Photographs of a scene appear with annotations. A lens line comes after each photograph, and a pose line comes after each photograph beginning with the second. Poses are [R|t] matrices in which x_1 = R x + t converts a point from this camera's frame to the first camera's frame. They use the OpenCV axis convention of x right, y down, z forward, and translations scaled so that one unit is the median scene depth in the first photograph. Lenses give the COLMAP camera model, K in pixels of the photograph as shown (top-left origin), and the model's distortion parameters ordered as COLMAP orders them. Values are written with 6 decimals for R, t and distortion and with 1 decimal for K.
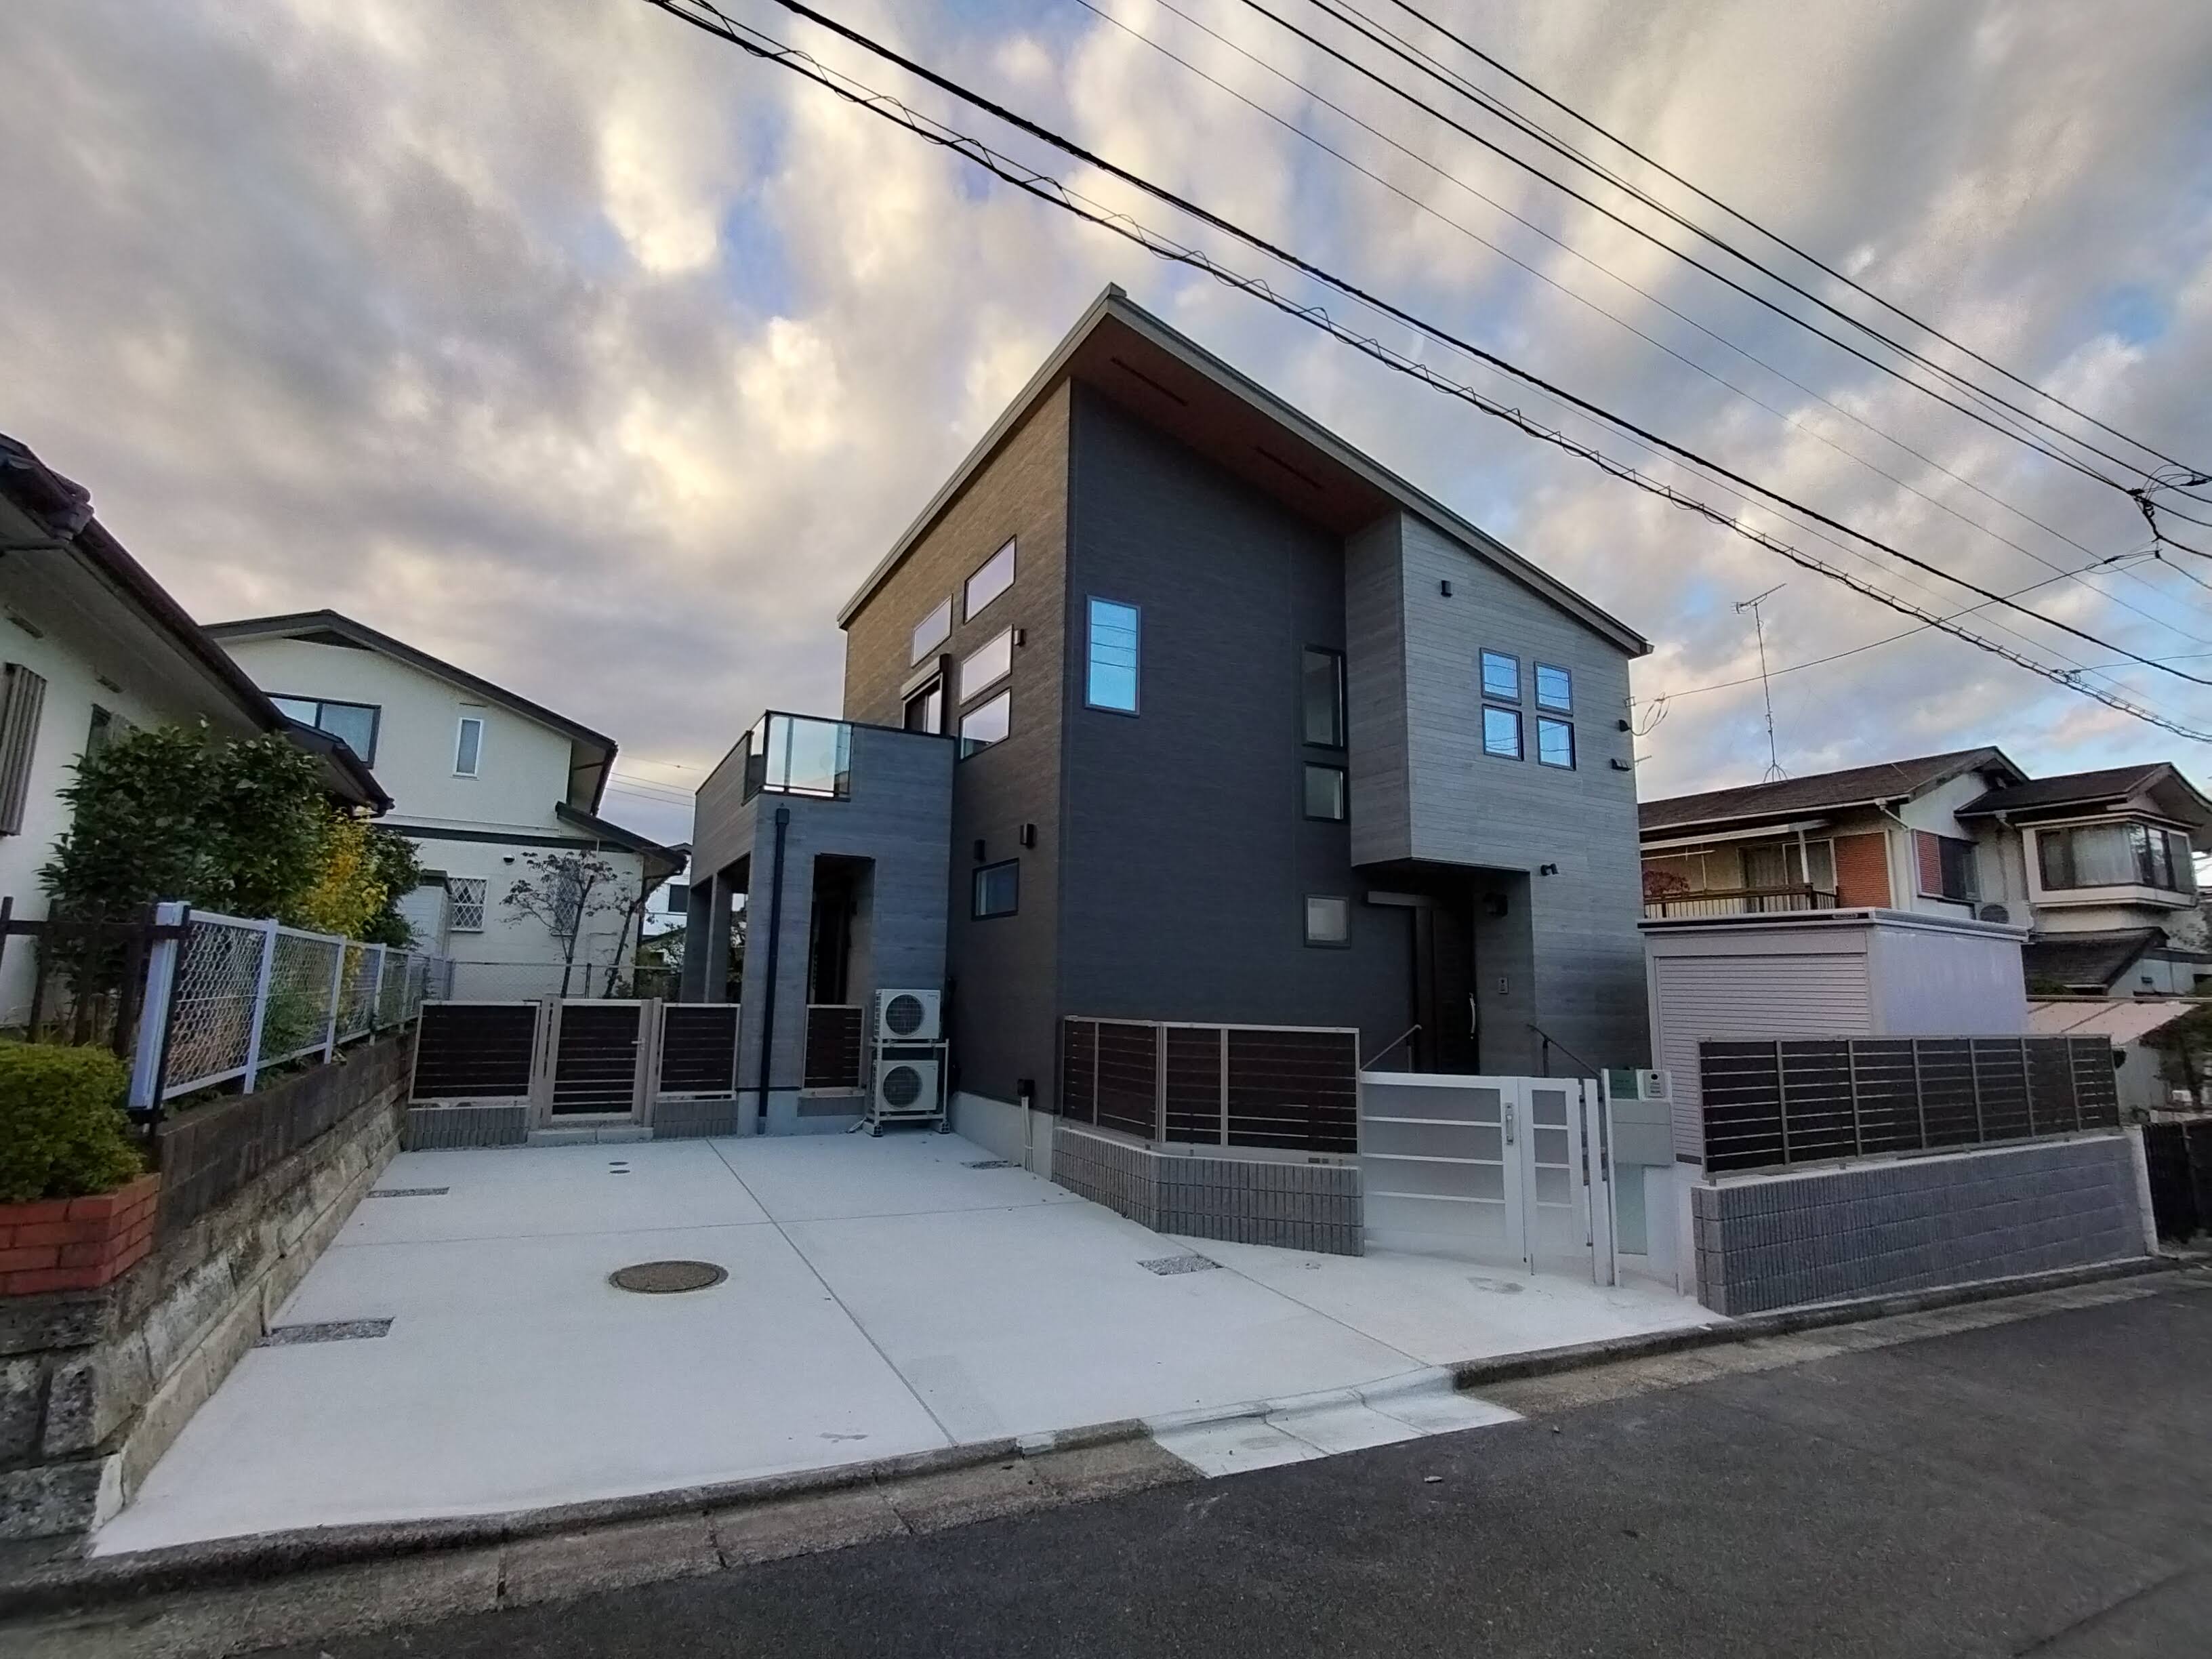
lens RADIAL K [[1030.9, 0, 1106.0], [0, 1030.9, 825.8], [0, 0, 1]] dist [-0.001970, -0.000415]
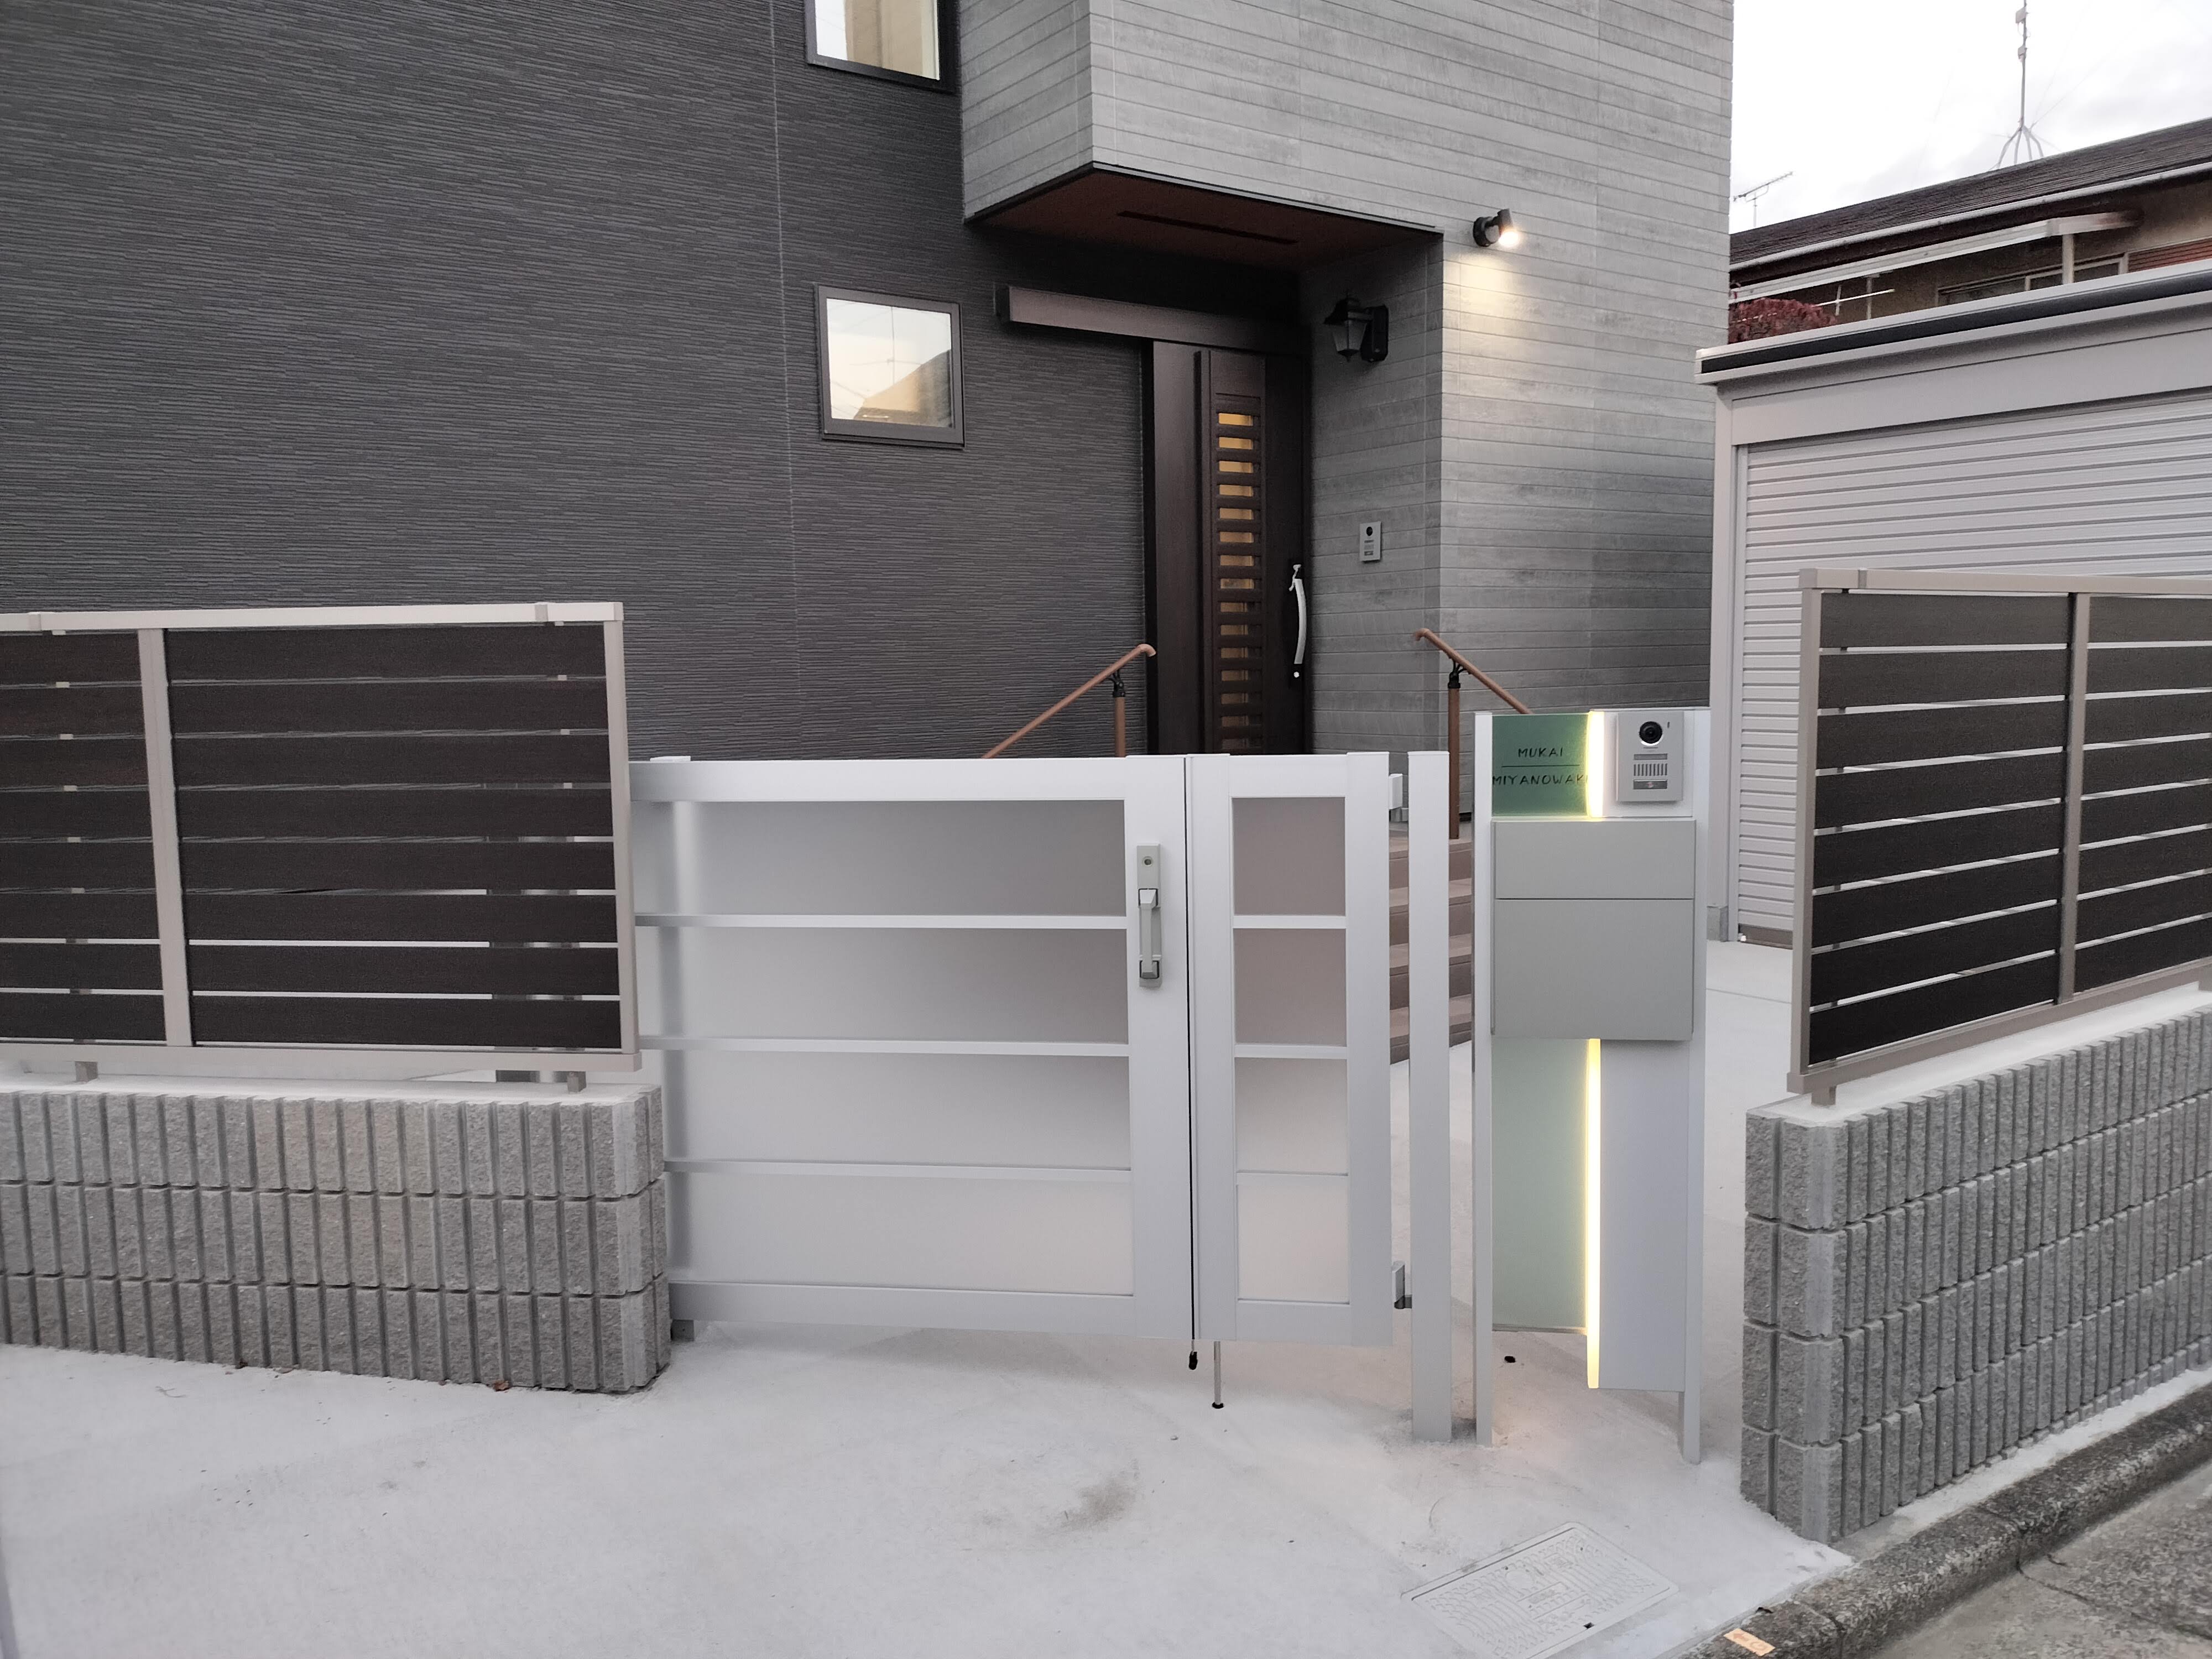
lens RADIAL K [[1720.0, 0, 1104.1], [0, 1720.0, 835.0], [0, 0, 1]] dist [0.047244, -0.020981]
pose [[0.991750, -0.049802, 0.118116, 0.308061], [0.017201, 0.964813, 0.262373, 0.136596], [-0.127027, -0.258177, 0.957710, 0.531100]]
